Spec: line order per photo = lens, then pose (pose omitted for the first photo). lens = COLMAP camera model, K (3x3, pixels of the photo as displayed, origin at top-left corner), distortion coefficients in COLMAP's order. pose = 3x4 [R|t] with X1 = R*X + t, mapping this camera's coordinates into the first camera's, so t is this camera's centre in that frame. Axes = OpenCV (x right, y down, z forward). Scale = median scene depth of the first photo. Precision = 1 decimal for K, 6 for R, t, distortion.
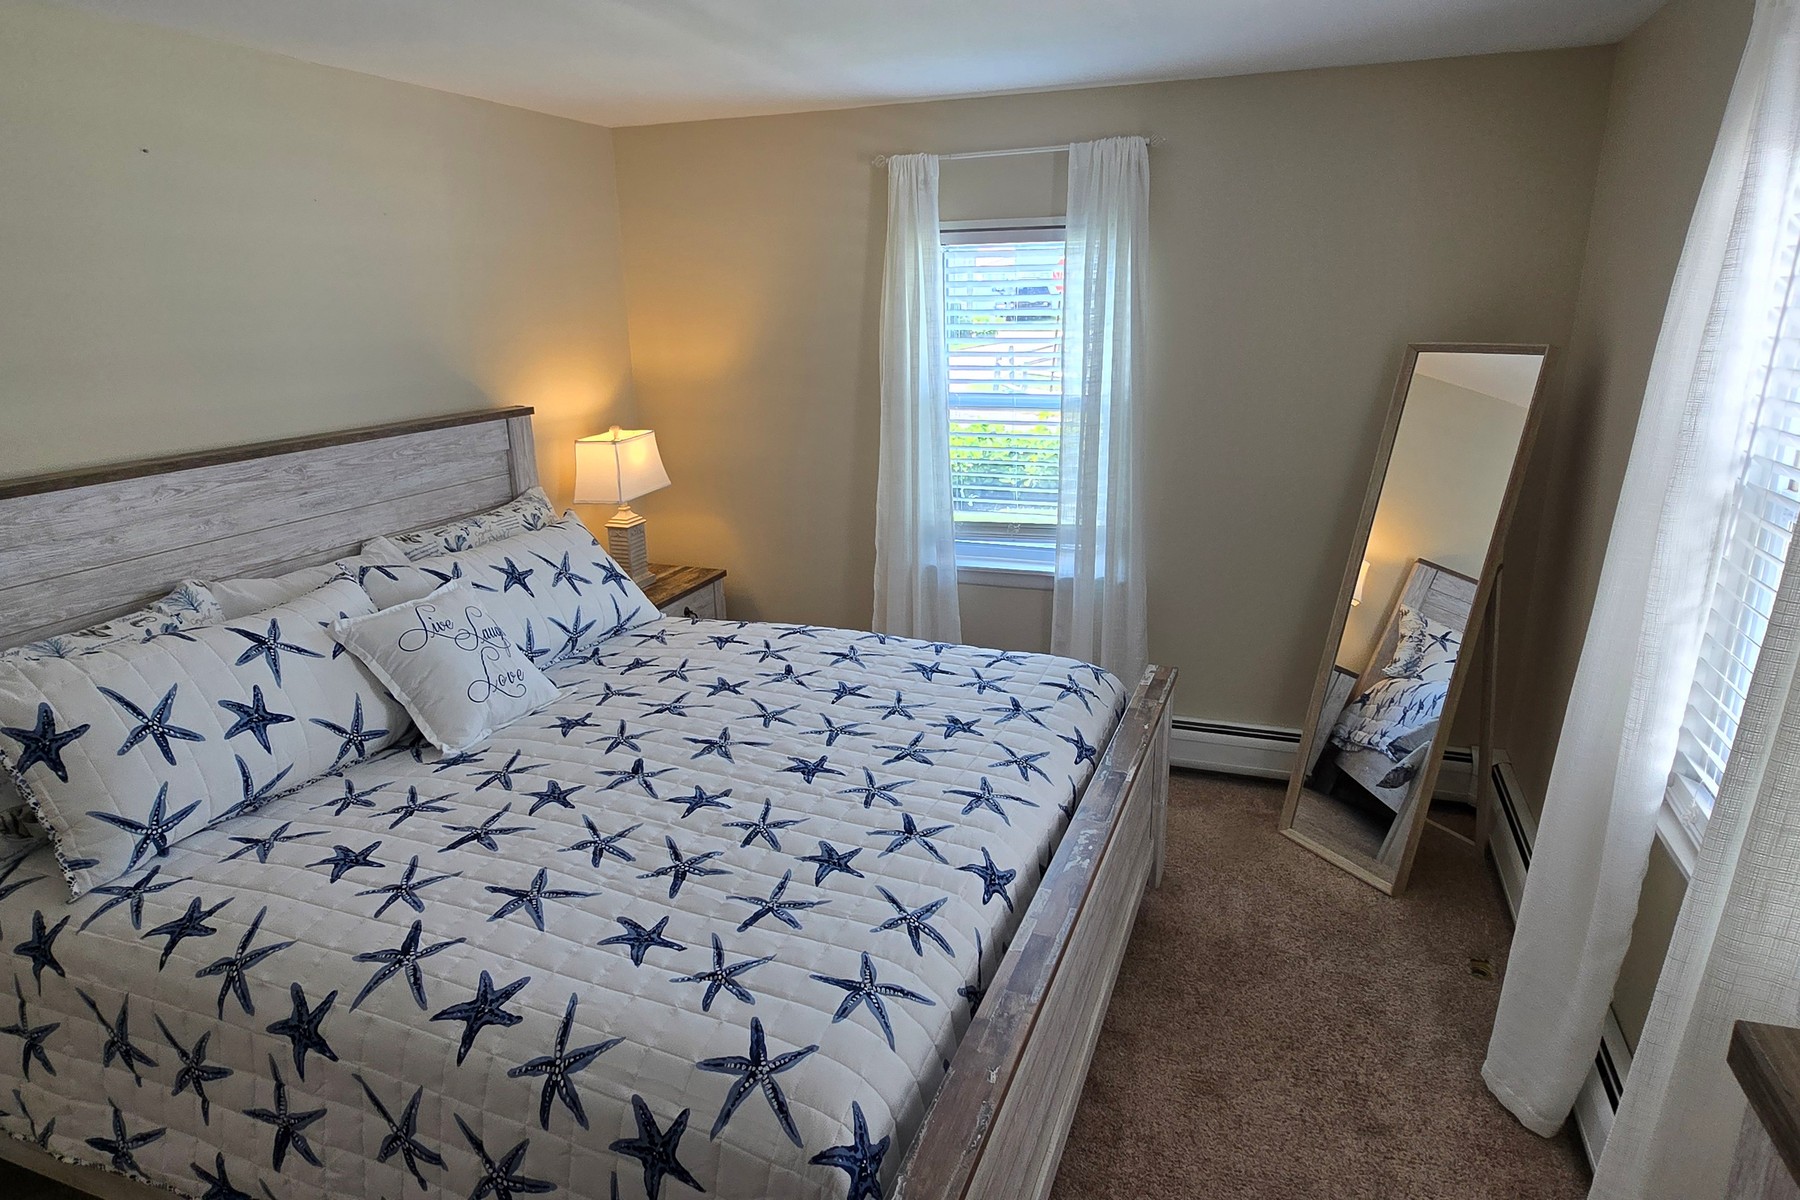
lens RADIAL K [[1072.3, 0, 897.2], [0, 1072.3, 588.1], [0, 0, 1]] dist [-0.001340, -0.002754]
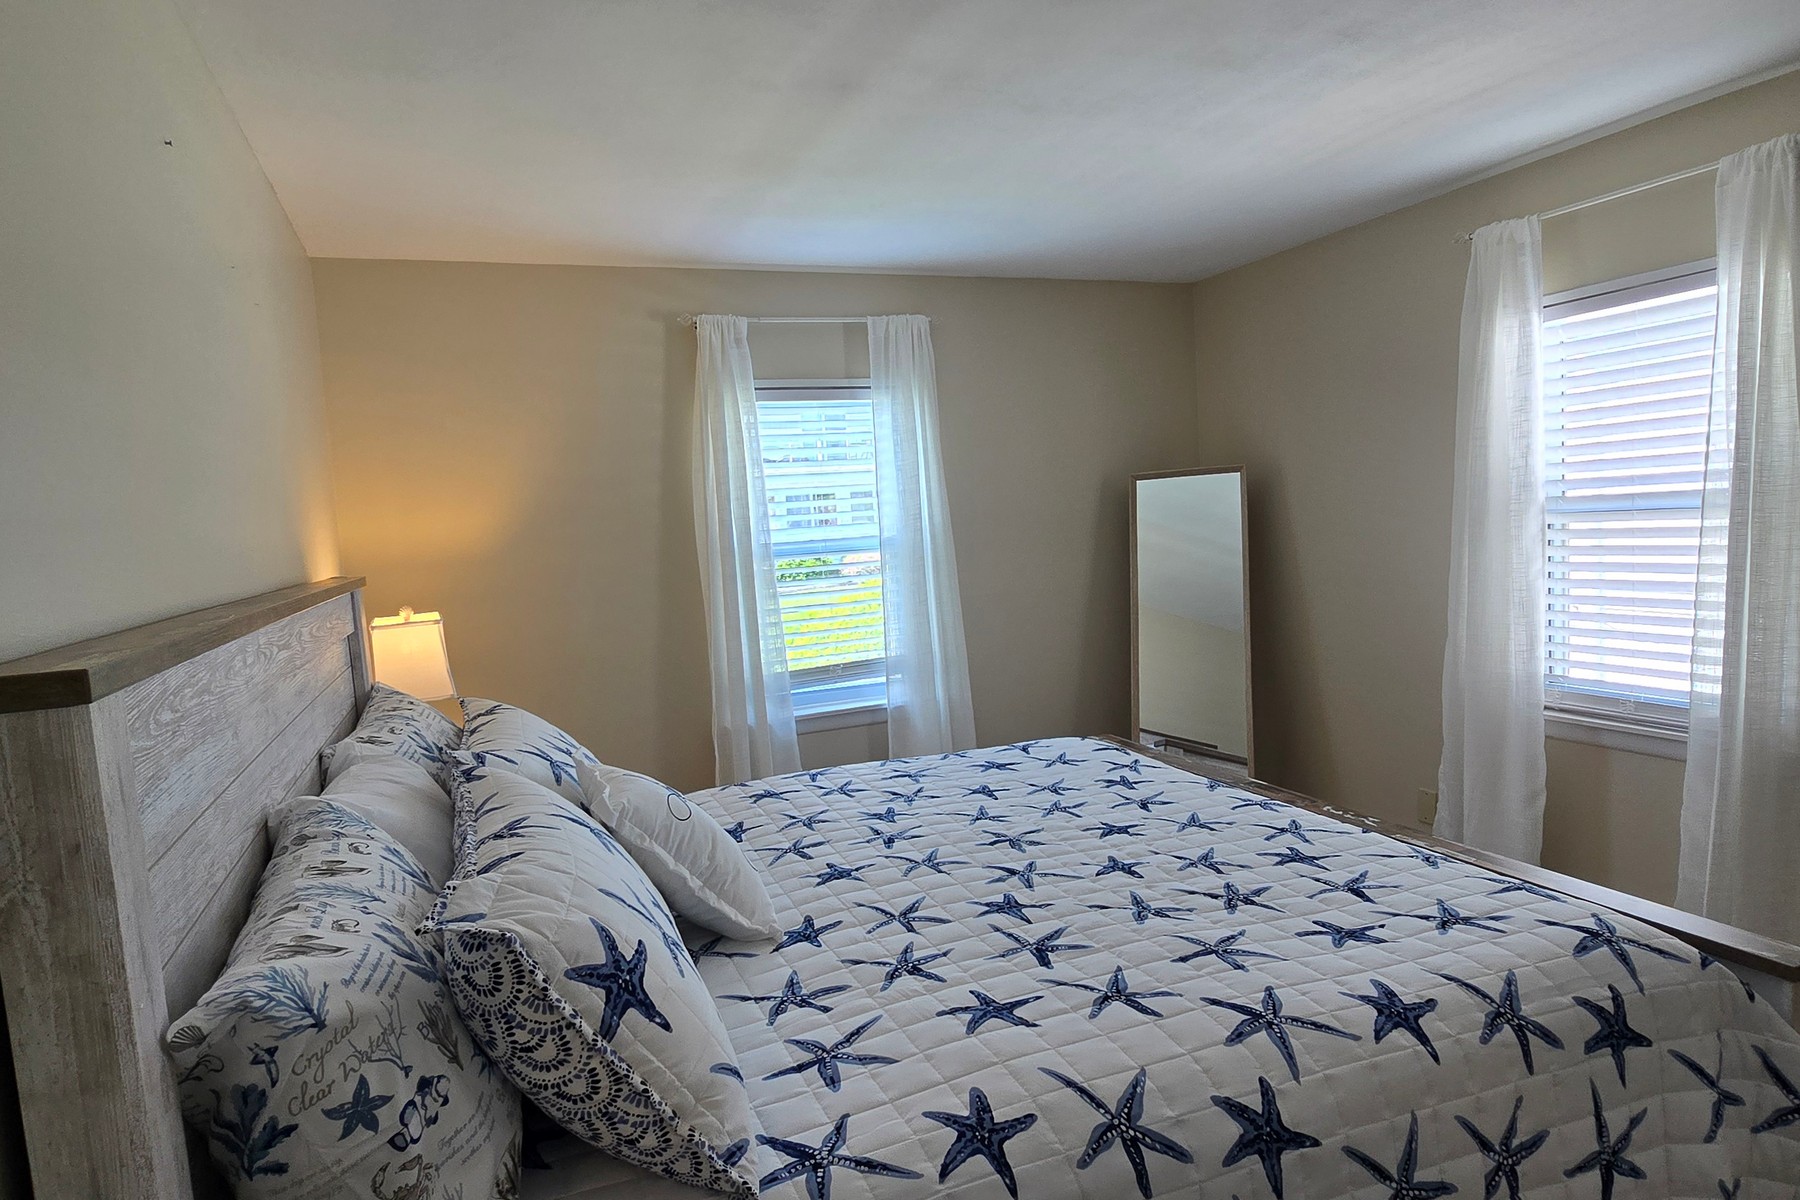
lens RADIAL K [[1072.3, 0, 898.1], [0, 1072.3, 600.5], [0, 0, 1]] dist [-0.001340, -0.002754]
pose [[0.730894, -0.079933, 0.677794, -0.619325], [0.225640, 0.965573, -0.129445, 0.030010], [-0.644113, 0.247548, 0.723767, 0.237316]]
